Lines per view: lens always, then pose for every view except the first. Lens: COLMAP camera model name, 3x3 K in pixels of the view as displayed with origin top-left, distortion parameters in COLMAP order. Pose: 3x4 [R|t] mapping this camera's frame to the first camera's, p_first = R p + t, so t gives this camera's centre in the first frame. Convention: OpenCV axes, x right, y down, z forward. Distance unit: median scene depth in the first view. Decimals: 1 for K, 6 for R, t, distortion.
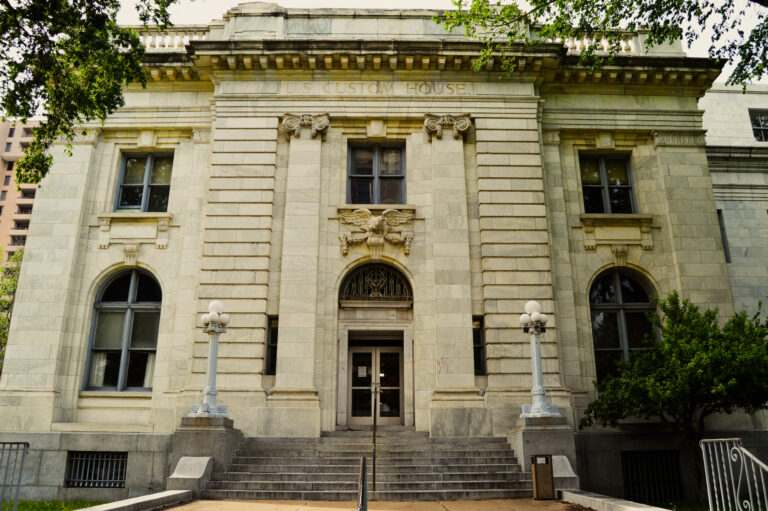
lens RADIAL K [[605.1, 0, 384.0], [0, 605.1, 255.5], [0, 0, 1]] dist [-0.071610, 0.000837]
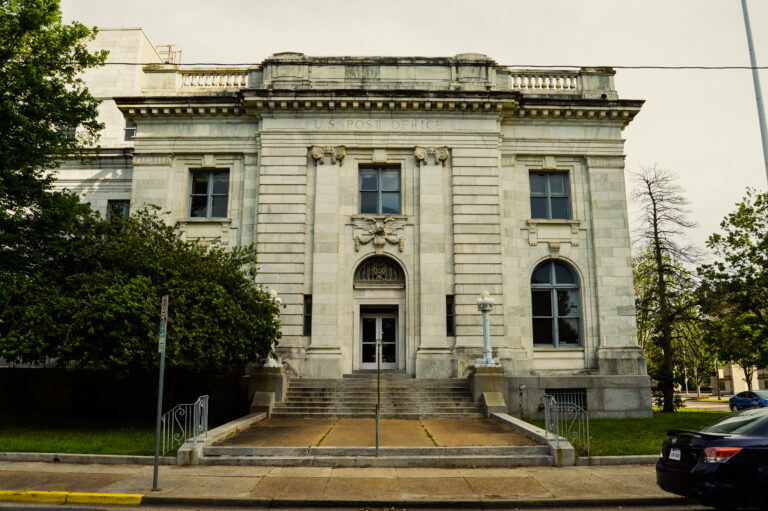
lens RADIAL K [[622.3, 0, 384.0], [0, 622.3, 255.5], [0, 0, 1]] dist [-0.086886, 0.012412]
pose [[0.999994, 0.001258, -0.003141, 0.002192], [-0.000878, 0.993005, 0.118071, -0.156450], [0.003268, -0.118068, 0.993000, -0.429465]]
